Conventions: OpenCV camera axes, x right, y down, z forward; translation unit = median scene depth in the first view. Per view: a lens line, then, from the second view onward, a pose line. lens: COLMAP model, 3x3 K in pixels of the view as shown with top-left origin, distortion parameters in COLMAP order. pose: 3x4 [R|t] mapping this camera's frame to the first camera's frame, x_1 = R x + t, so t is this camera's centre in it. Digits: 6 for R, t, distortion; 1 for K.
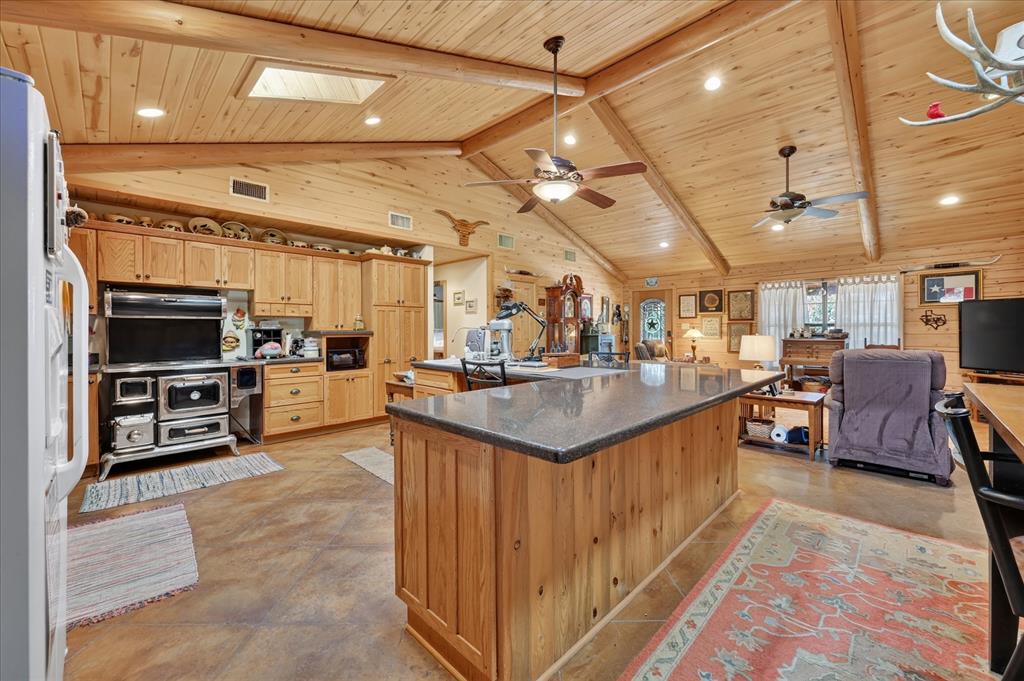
lens RADIAL K [[402.6, 0, 511.7], [0, 402.6, 333.3], [0, 0, 1]] dist [-0.002348, 0.000130]
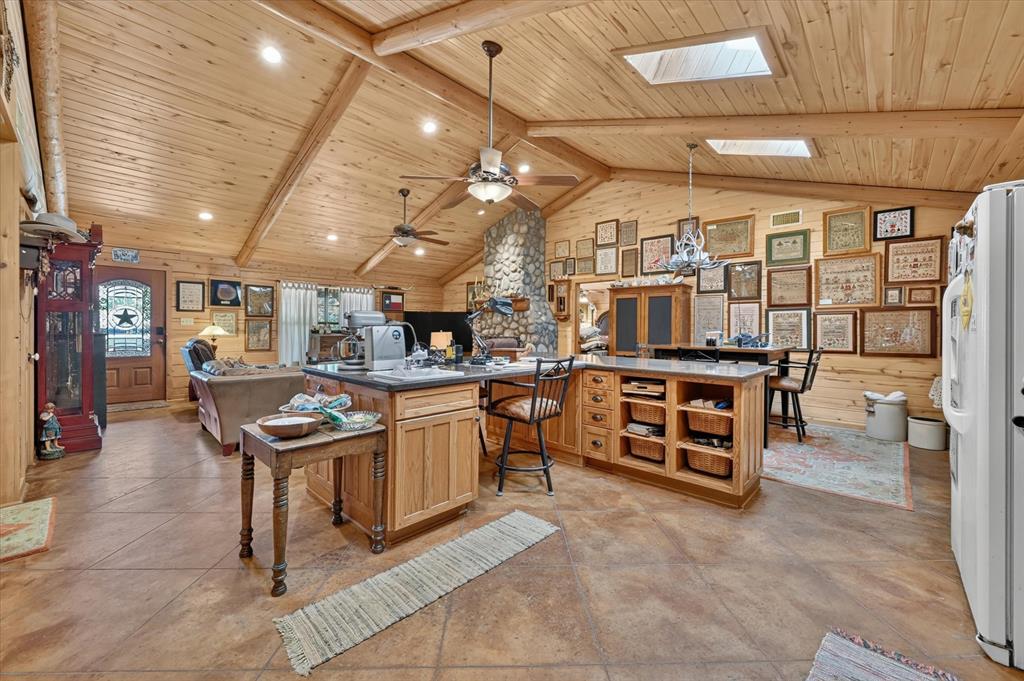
lens RADIAL K [[402.6, 0, 511.7], [0, 402.6, 333.3], [0, 0, 1]] dist [-0.002348, 0.000130]
pose [[-0.022236, -0.009521, 0.999707, -0.680274], [0.001086, 0.999954, 0.009548, -0.001921], [-0.999752, 0.001298, -0.022224, 0.714763]]
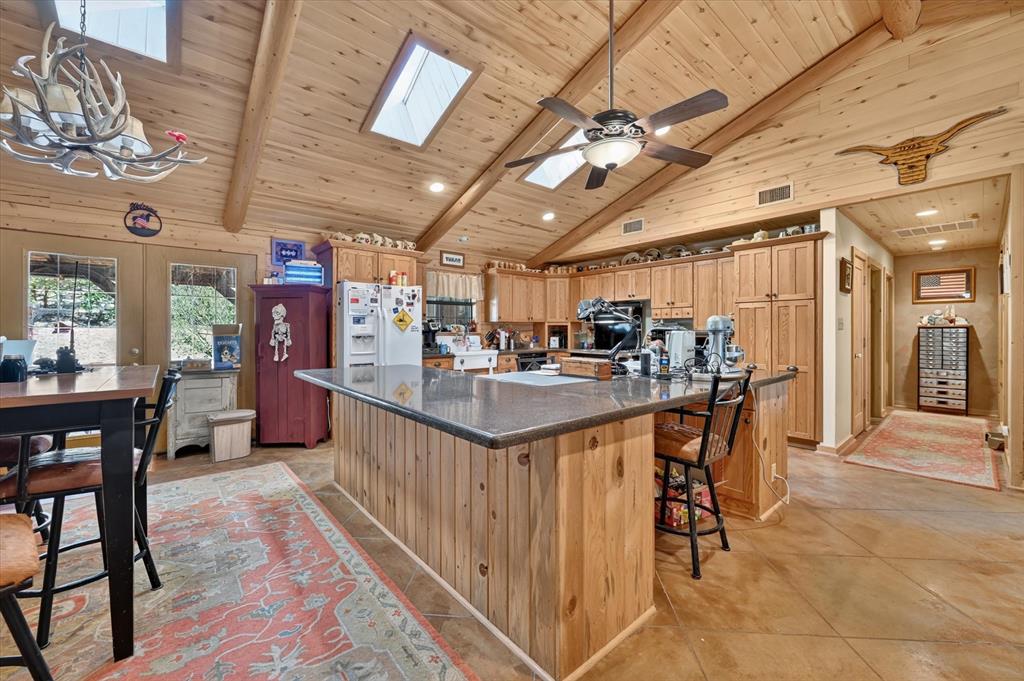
lens RADIAL K [[402.6, 0, 511.7], [0, 402.6, 333.3], [0, 0, 1]] dist [-0.002348, 0.000130]
pose [[-0.084705, 0.010197, -0.996354, 0.670563], [-0.007056, 0.999916, 0.010834, -0.008679], [0.996381, 0.007948, -0.084626, 0.646640]]
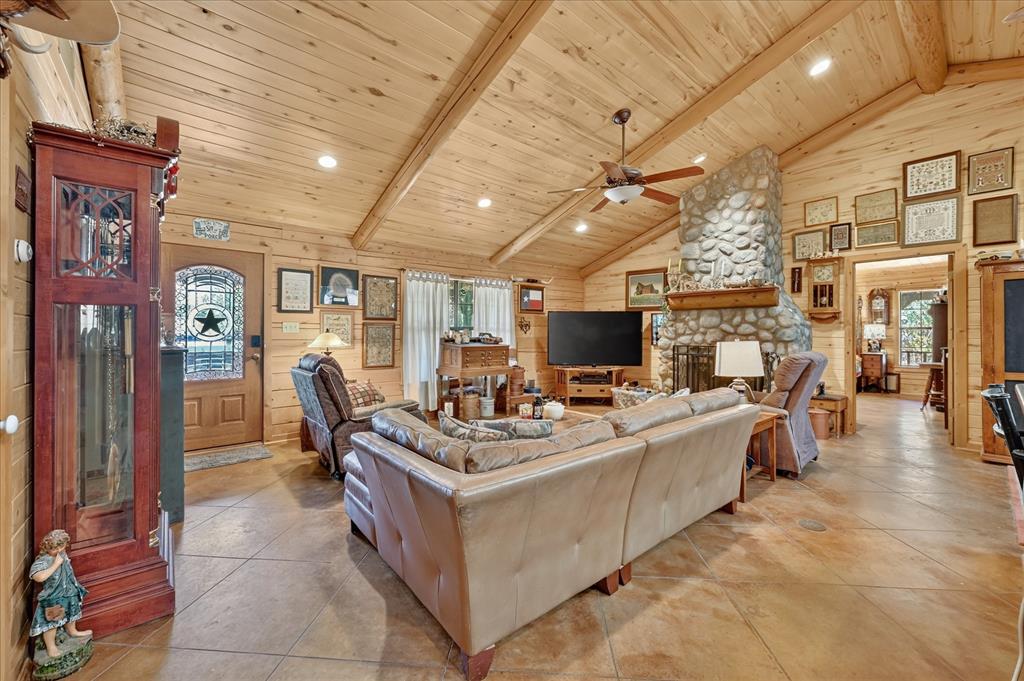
lens RADIAL K [[402.6, 0, 511.7], [0, 402.6, 333.3], [0, 0, 1]] dist [-0.002348, 0.000130]
pose [[0.083352, 0.002643, 0.996517, -0.154717], [0.008341, 0.999960, -0.003349, -0.008975], [-0.996485, 0.008591, 0.083326, 1.223891]]
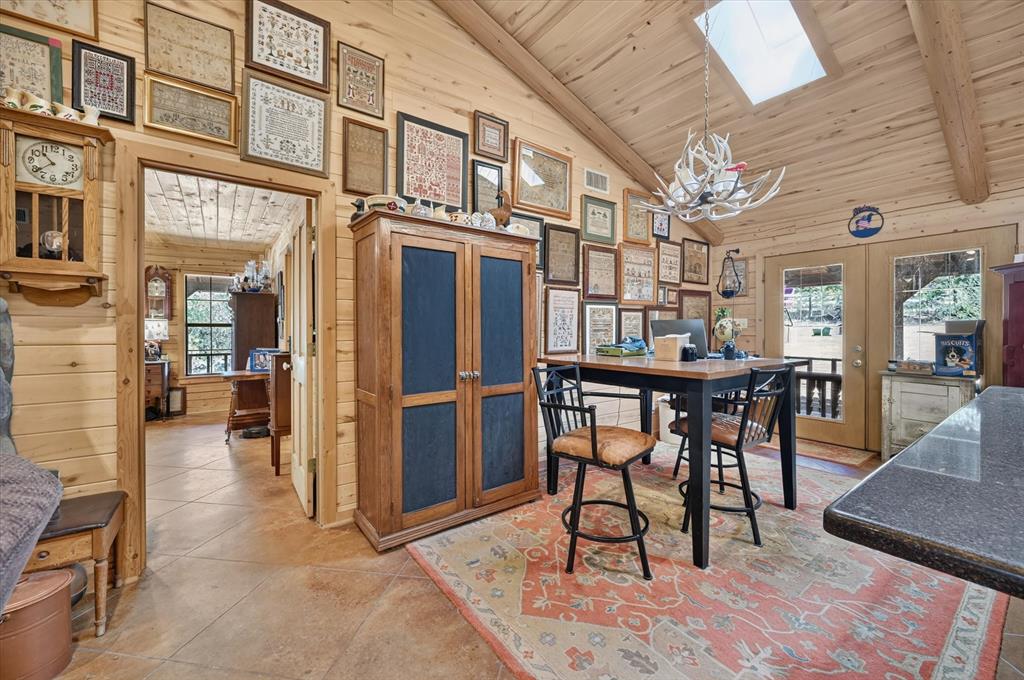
lens RADIAL K [[403.5, 0, 513.6], [0, 403.5, 330.6], [0, 0, 1]] dist [-0.002127, -0.000258]
pose [[-0.987842, 0.005238, 0.155373, 0.510493], [0.006704, 0.999938, 0.008911, -0.008695], [-0.155317, 0.009844, -0.987816, 0.781235]]
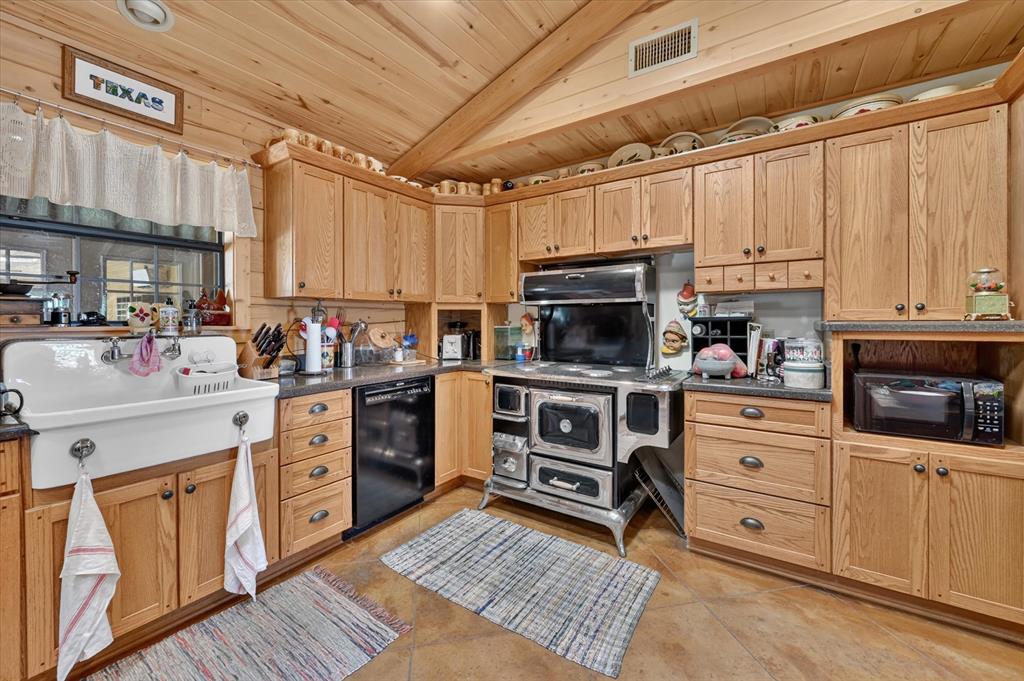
lens RADIAL K [[406.4, 0, 512.9], [0, 406.4, 322.5], [0, 0, 1]] dist [-0.001235, -0.000159]
pose [[0.190310, 0.005272, -0.981710, -0.155394], [-0.005804, 0.999974, 0.004245, -0.005152], [0.981707, 0.004890, 0.190335, 0.648321]]
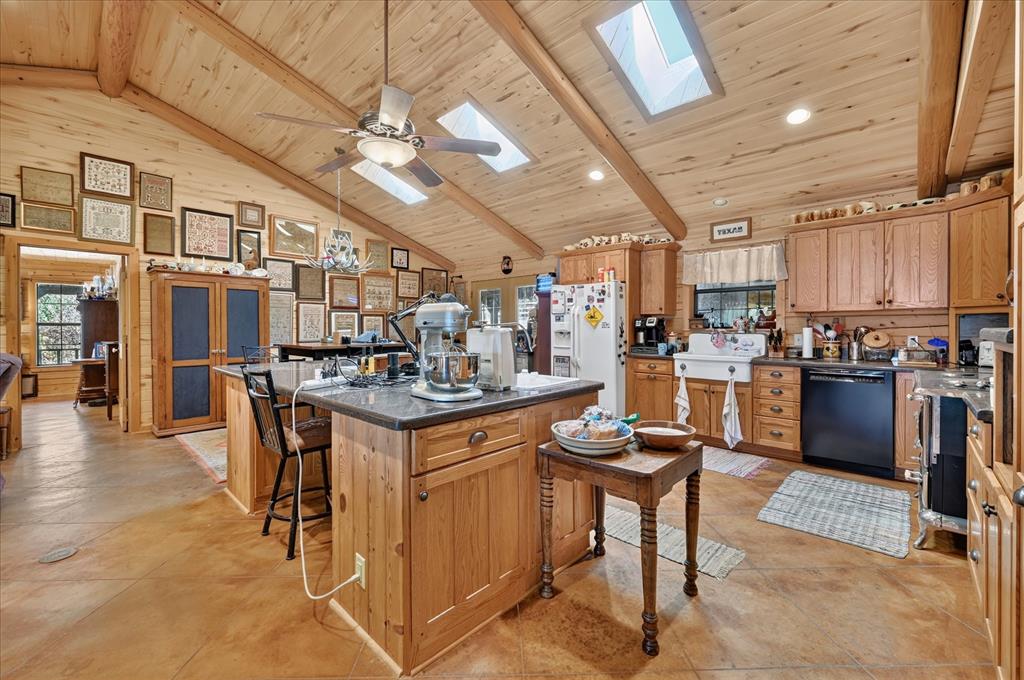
lens RADIAL K [[420.5, 0, 510.4], [0, 420.5, 329.9], [0, 0, 1]] dist [-0.000165, 0.000289]
pose [[-0.999852, 0.005229, -0.016391, -0.087961], [0.005026, 0.999911, 0.012380, -0.009700], [0.016454, 0.012295, -0.999789, 1.356459]]
